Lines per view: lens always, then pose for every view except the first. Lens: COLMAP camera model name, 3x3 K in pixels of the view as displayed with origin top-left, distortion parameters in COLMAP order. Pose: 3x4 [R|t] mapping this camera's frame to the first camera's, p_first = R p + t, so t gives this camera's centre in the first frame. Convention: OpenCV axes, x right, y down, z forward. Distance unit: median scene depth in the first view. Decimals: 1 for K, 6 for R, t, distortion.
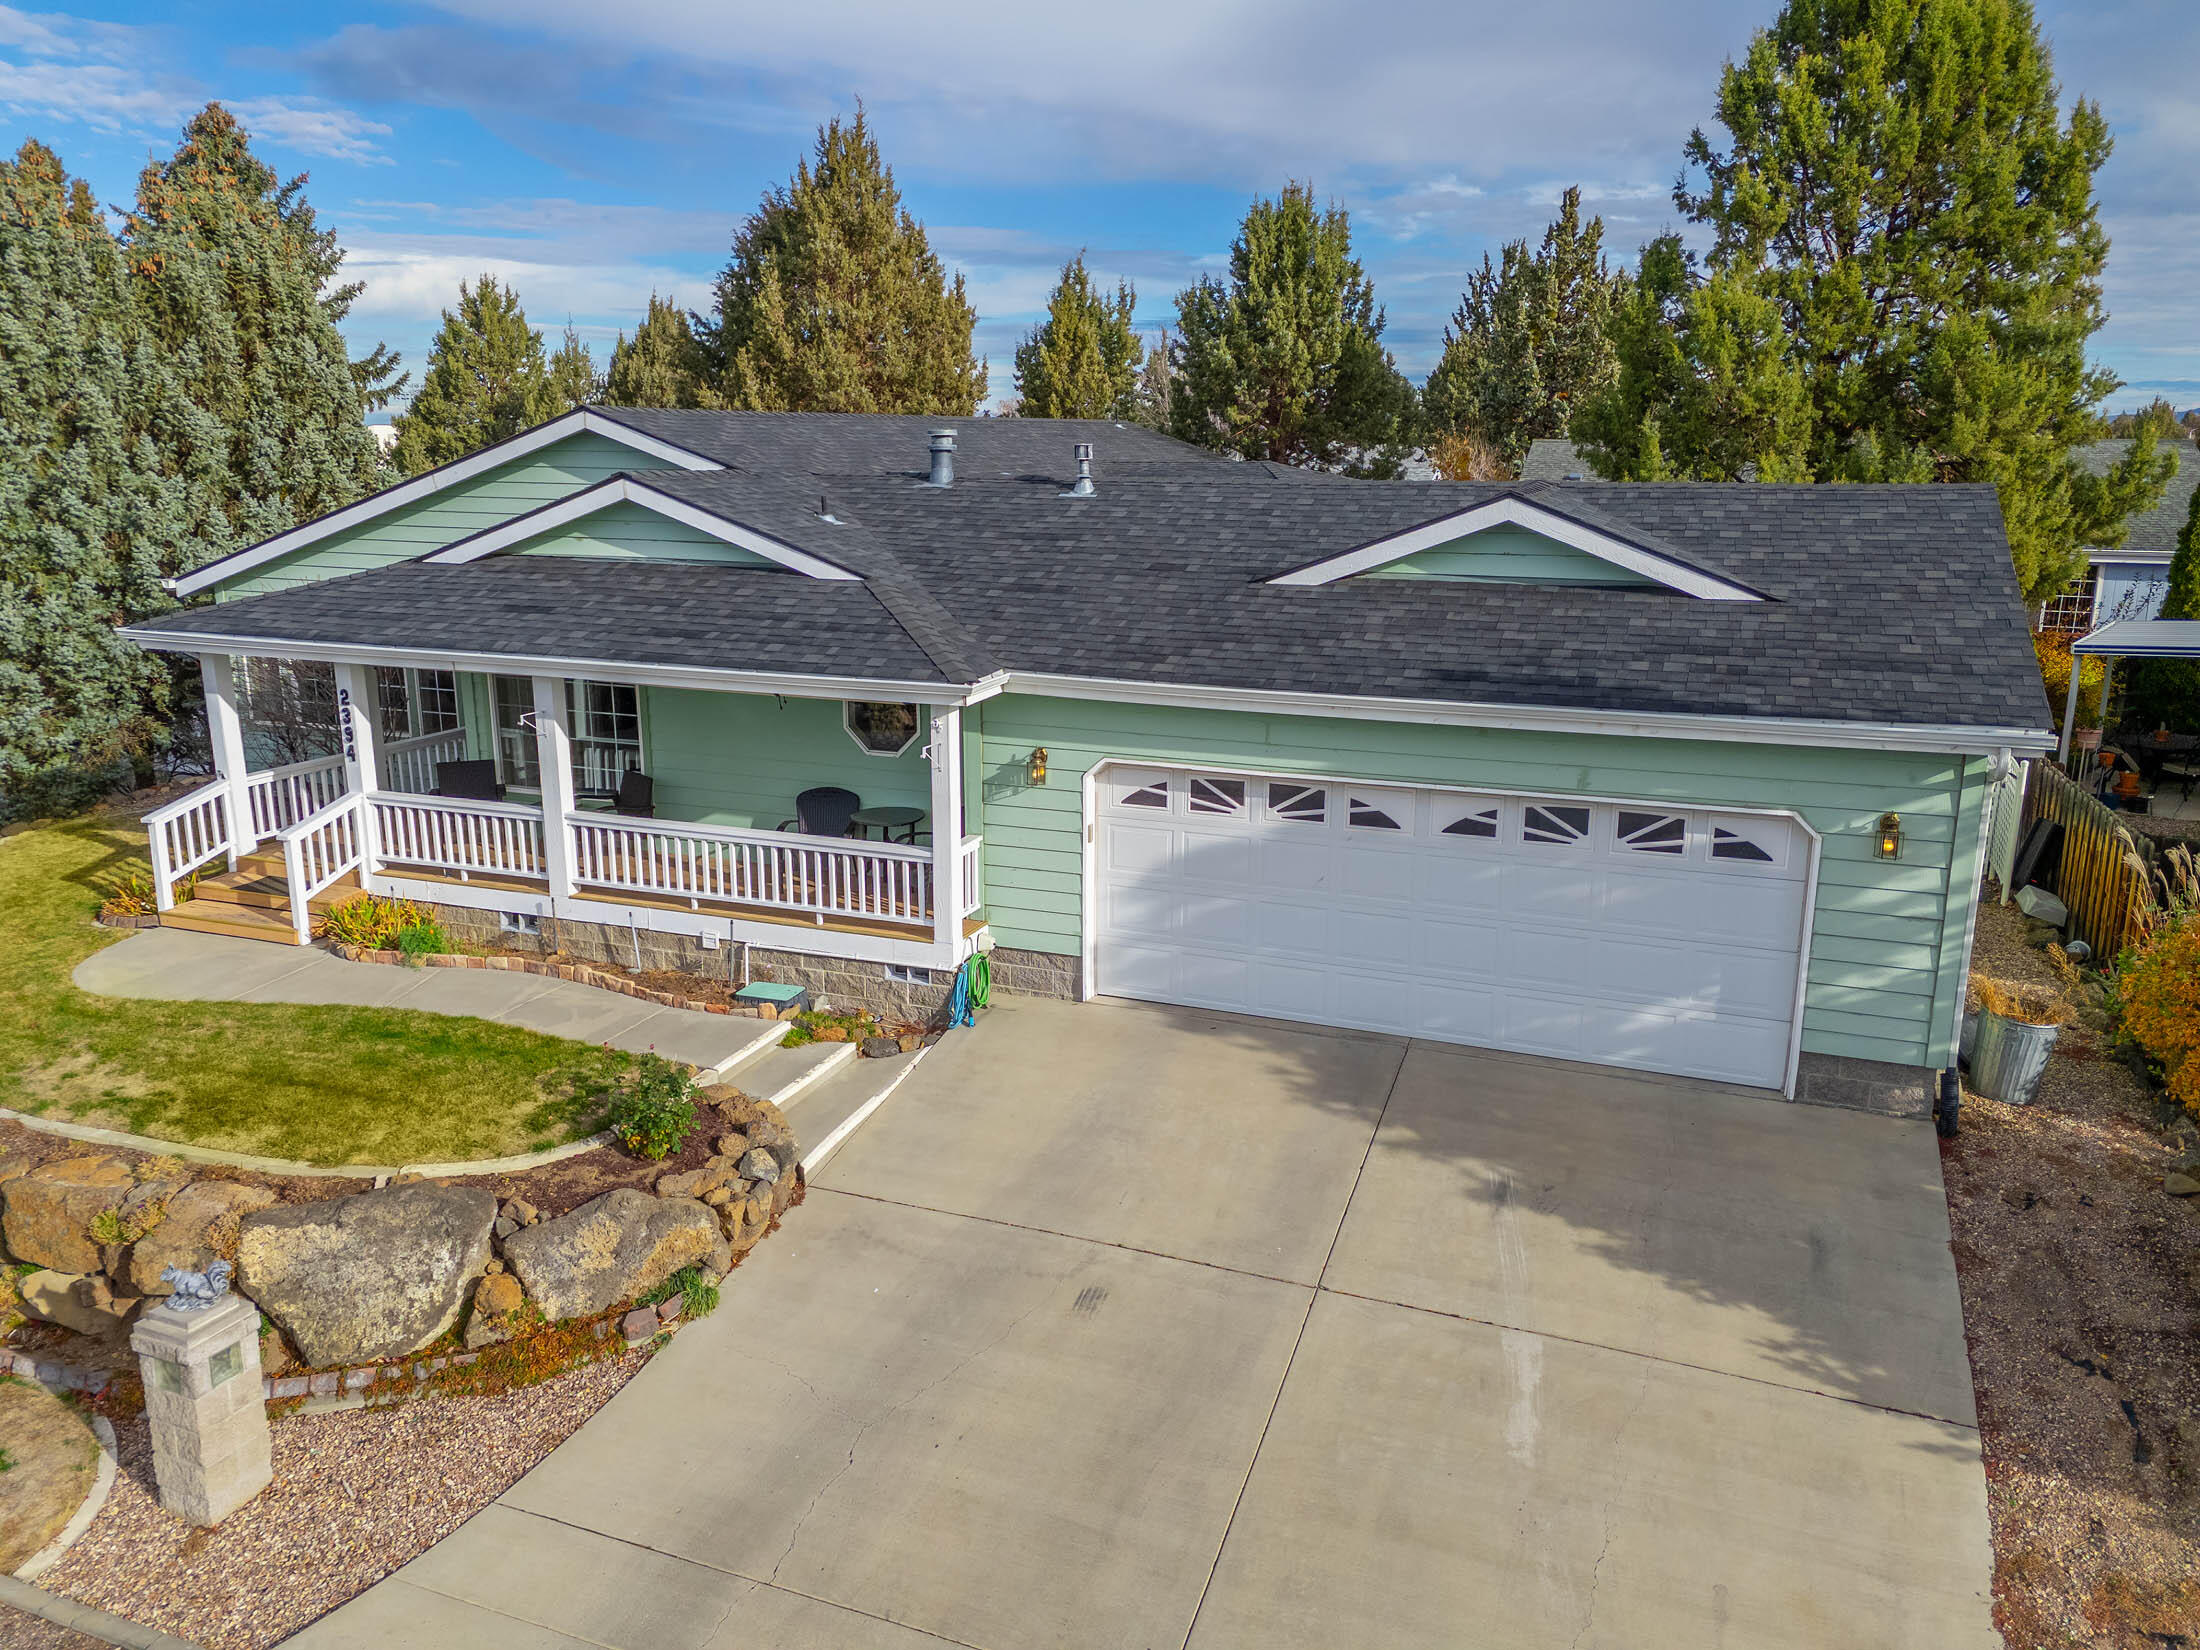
lens RADIAL K [[1608.7, 0, 1095.8], [0, 1608.7, 821.7], [0, 0, 1]] dist [0.076267, -0.067552]
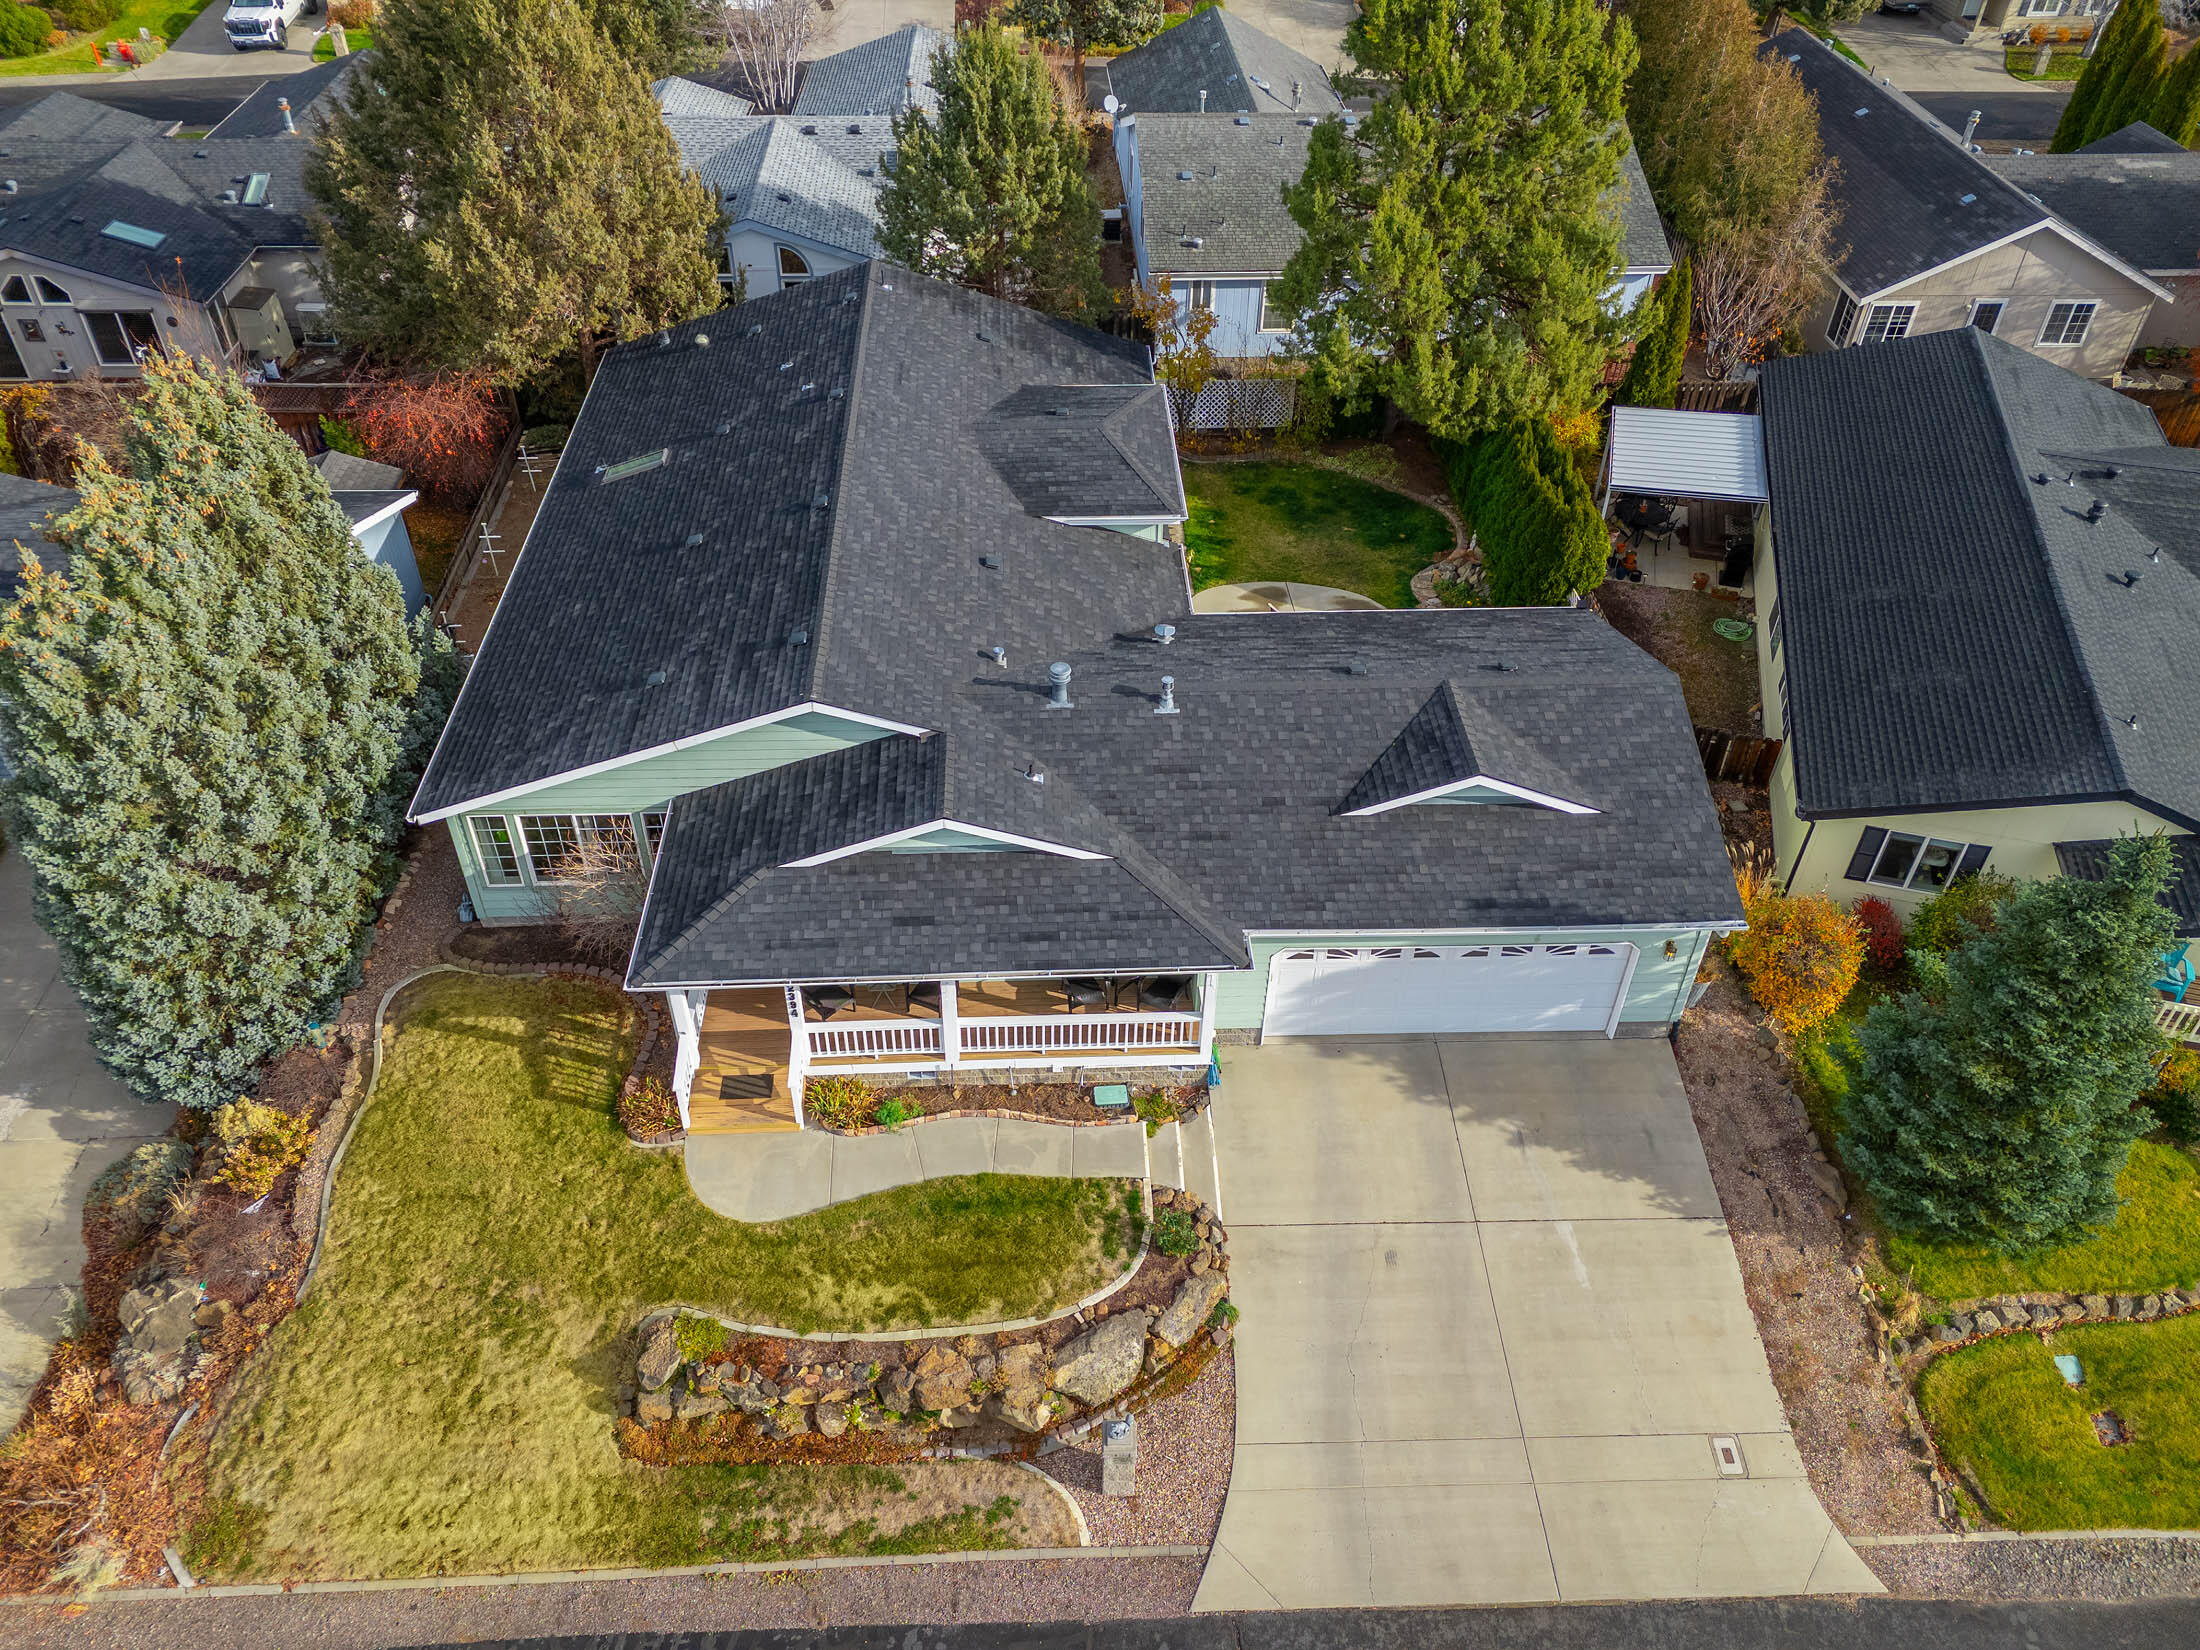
lens RADIAL K [[1608.7, 0, 1095.8], [0, 1608.7, 821.7], [0, 0, 1]] dist [0.076267, -0.067552]
pose [[0.914930, -0.253640, 0.313959, -0.828828], [0.084383, 0.880888, 0.465742, -1.178226], [-0.394694, -0.399628, 0.827354, -0.414935]]
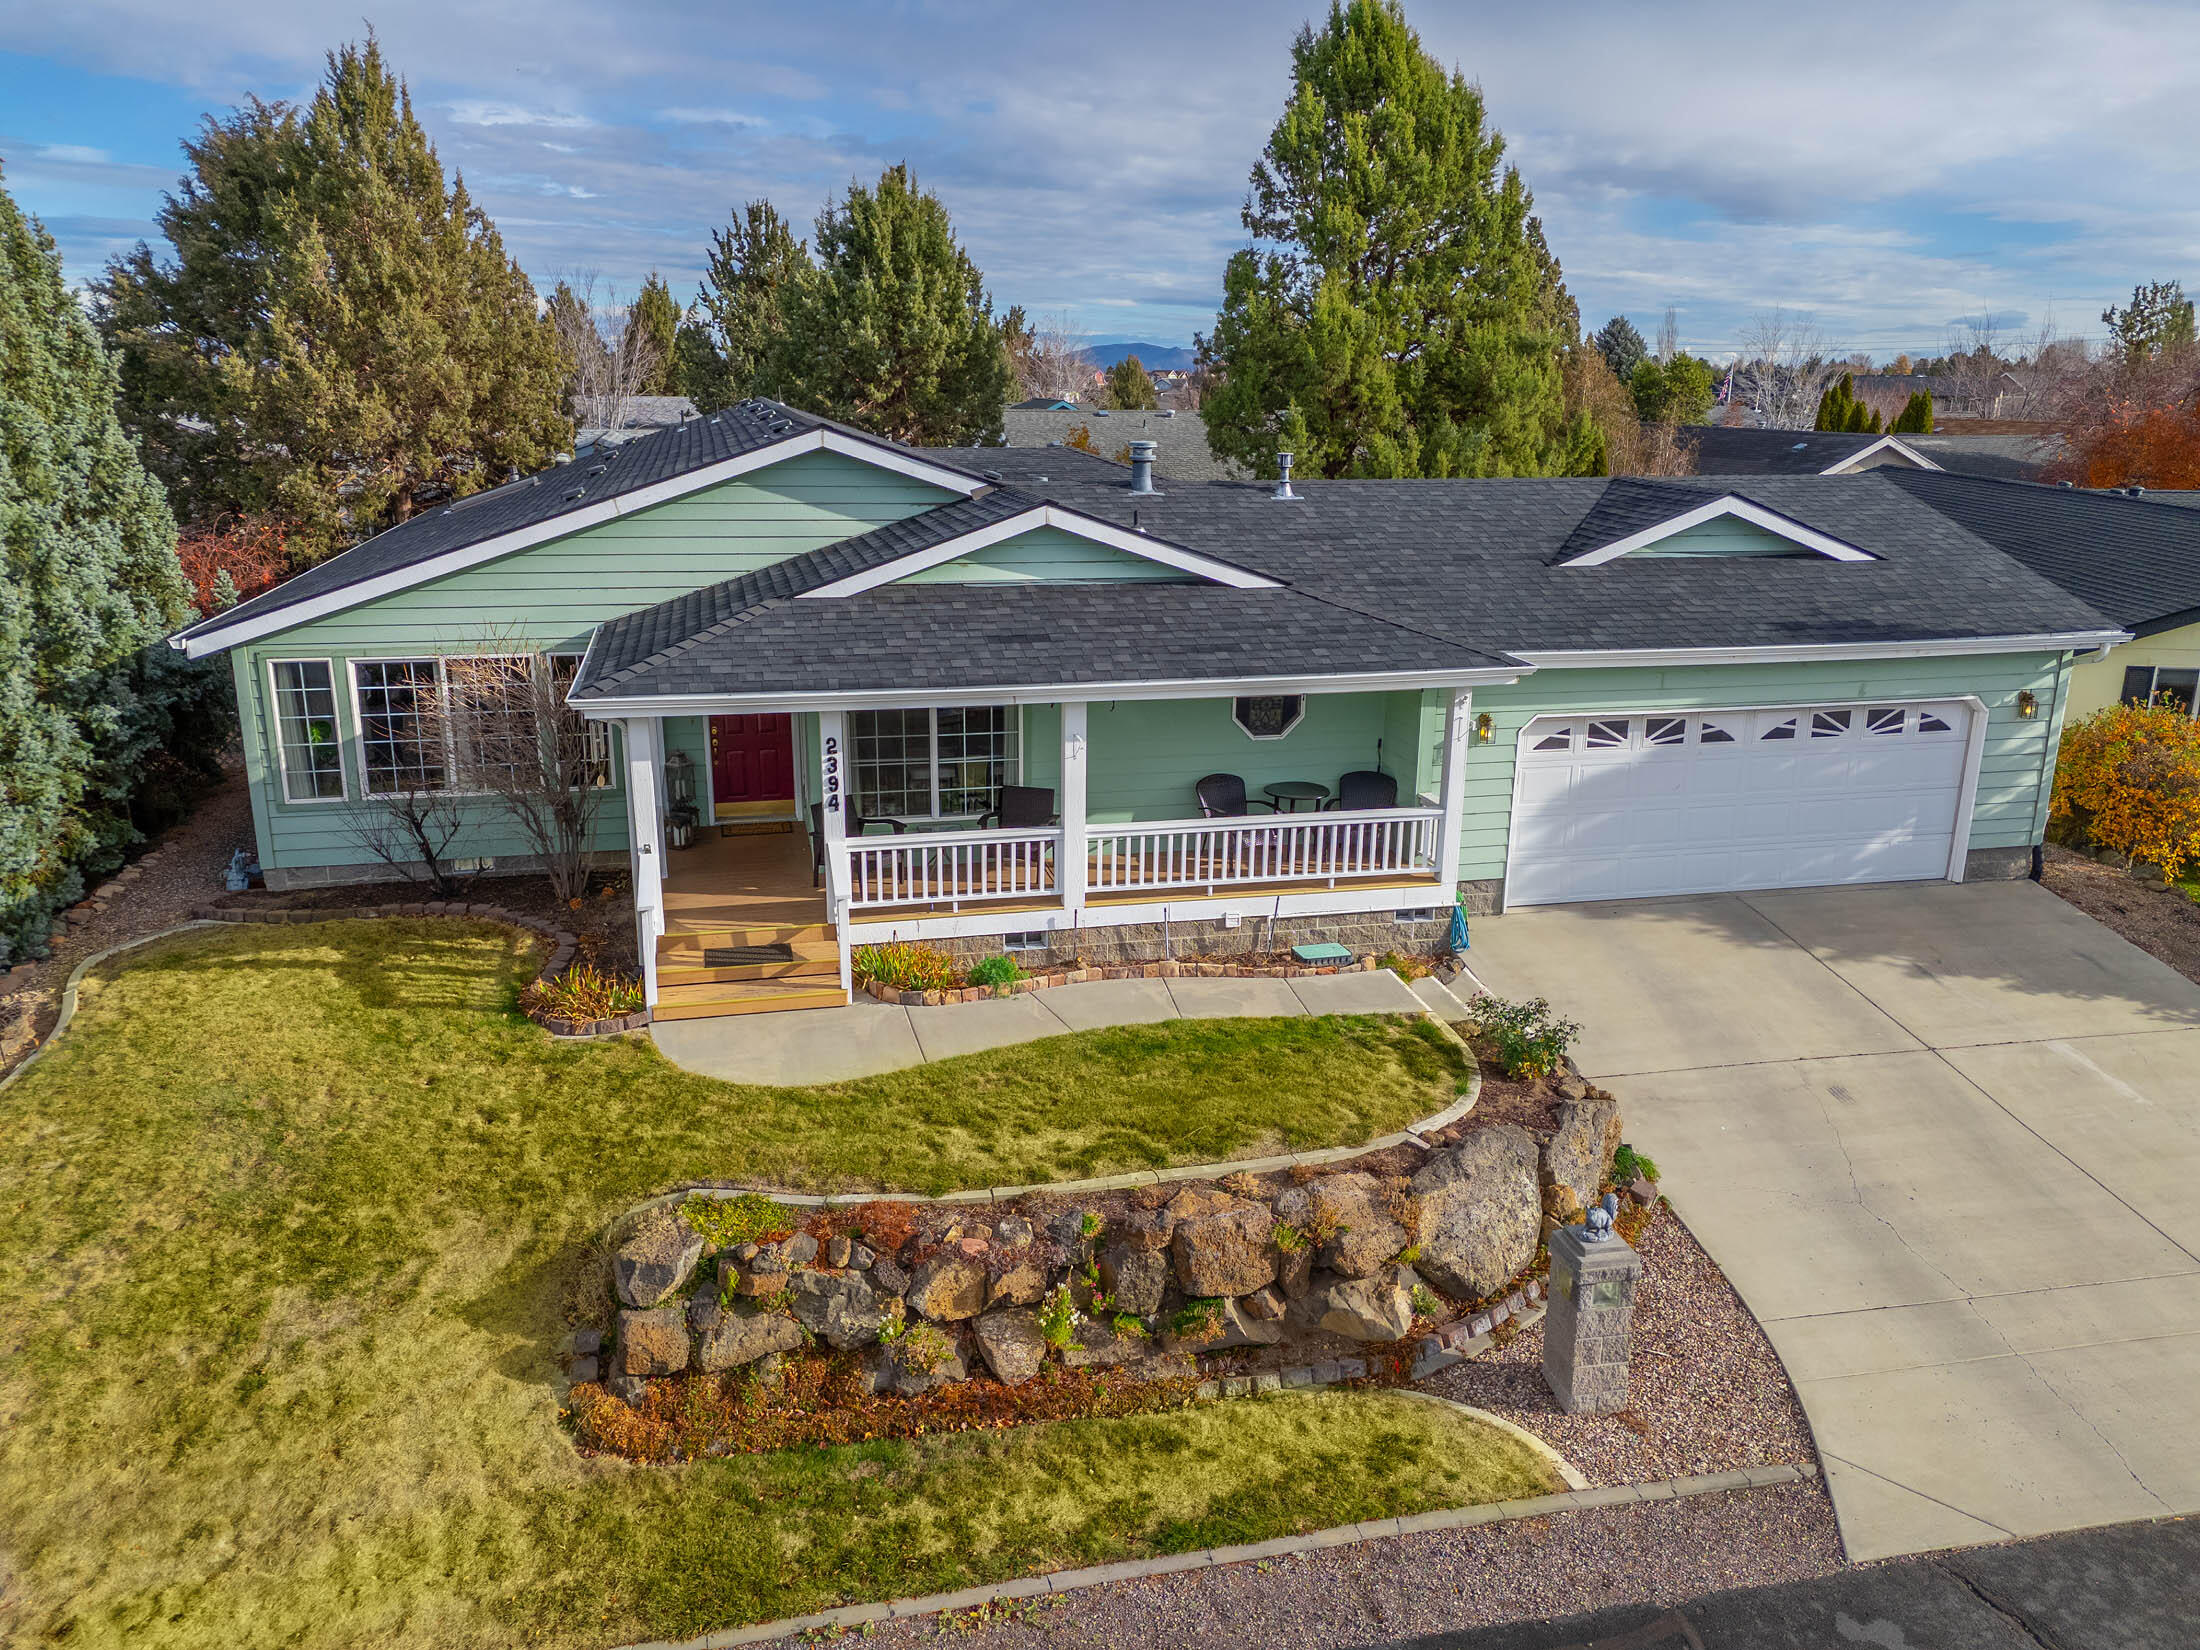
lens RADIAL K [[1608.7, 0, 1095.8], [0, 1608.7, 821.7], [0, 0, 1]] dist [0.076267, -0.067552]
pose [[0.825869, -0.146041, 0.544621, -1.115591], [0.126115, 0.989250, 0.074026, -0.107375], [-0.549577, 0.007549, 0.835409, 0.156161]]
